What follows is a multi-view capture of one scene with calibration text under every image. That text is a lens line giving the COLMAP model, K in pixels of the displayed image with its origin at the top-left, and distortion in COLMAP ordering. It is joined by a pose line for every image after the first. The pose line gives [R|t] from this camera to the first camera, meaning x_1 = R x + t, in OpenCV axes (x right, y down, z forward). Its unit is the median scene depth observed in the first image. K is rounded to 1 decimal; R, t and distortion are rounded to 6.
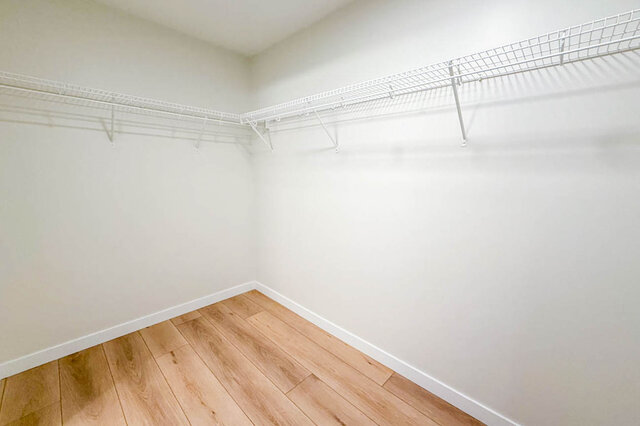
lens RADIAL K [[270.1, 0, 320.0], [0, 270.1, 200.4], [0, 0, 1]] dist [0.000118, 0.000255]
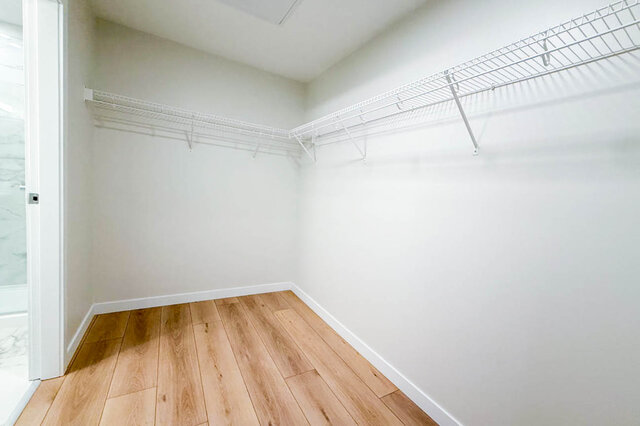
lens RADIAL K [[270.1, 0, 320.0], [0, 270.1, 200.4], [0, 0, 1]] dist [0.000118, 0.000255]
pose [[0.957994, 0.073065, -0.277325, 0.205763], [-0.099039, 0.991796, -0.080820, 0.071790], [0.269145, 0.104891, 0.957371, -0.050620]]
